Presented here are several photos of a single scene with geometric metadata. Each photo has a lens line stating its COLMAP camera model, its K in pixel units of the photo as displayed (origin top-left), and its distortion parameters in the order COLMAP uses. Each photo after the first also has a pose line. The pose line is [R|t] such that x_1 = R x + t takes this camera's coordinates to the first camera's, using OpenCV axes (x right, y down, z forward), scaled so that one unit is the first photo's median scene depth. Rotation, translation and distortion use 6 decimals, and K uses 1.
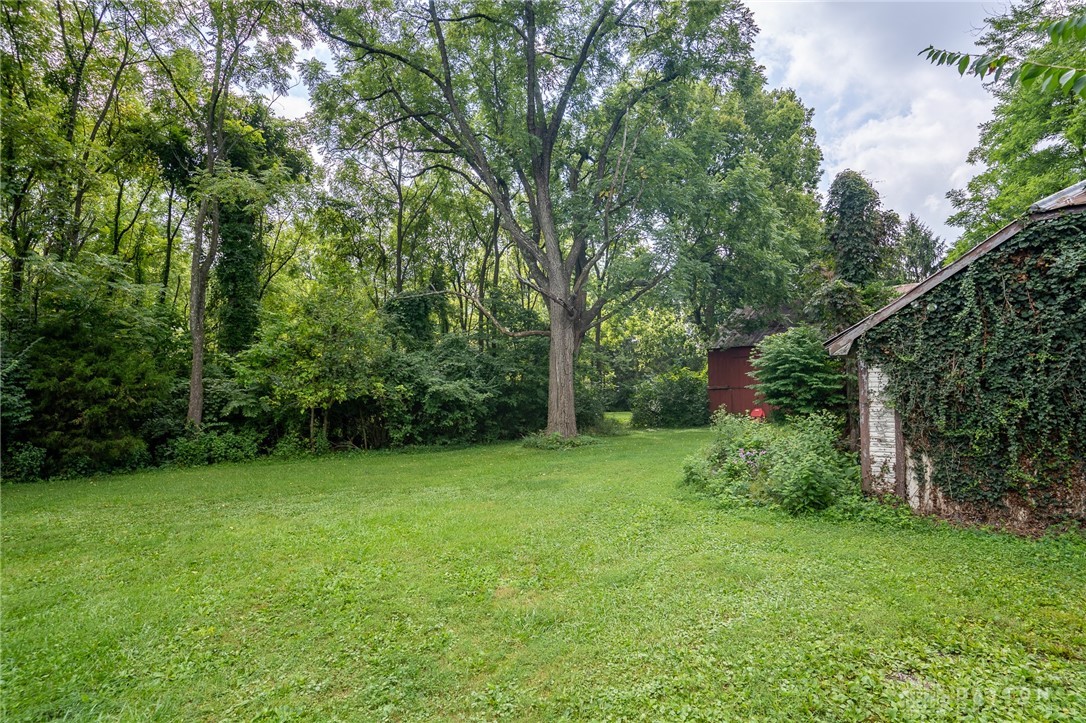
lens RADIAL K [[550.6, 0, 546.1], [0, 550.6, 362.7], [0, 0, 1]] dist [-0.032008, -0.000381]
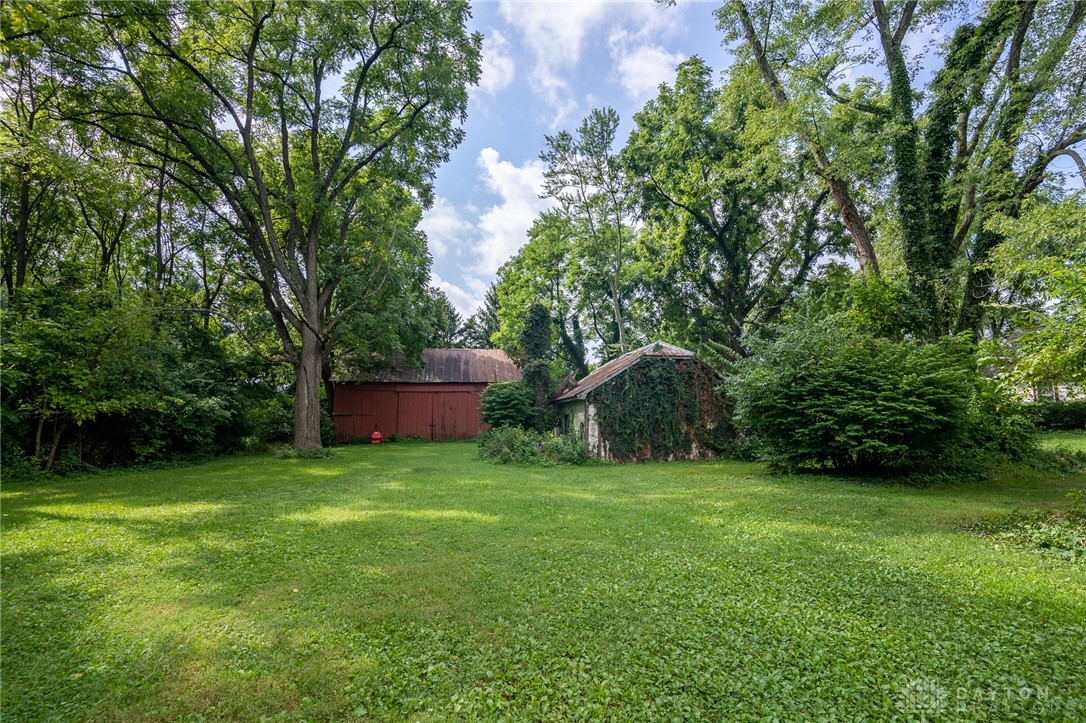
lens RADIAL K [[550.6, 0, 547.5], [0, 550.6, 363.6], [0, 0, 1]] dist [-0.032008, -0.000381]
pose [[0.605792, 0.102987, 0.788929, -1.491375], [-0.058417, 0.994668, -0.084987, 0.045776], [-0.793475, 0.005397, 0.608579, -0.337821]]
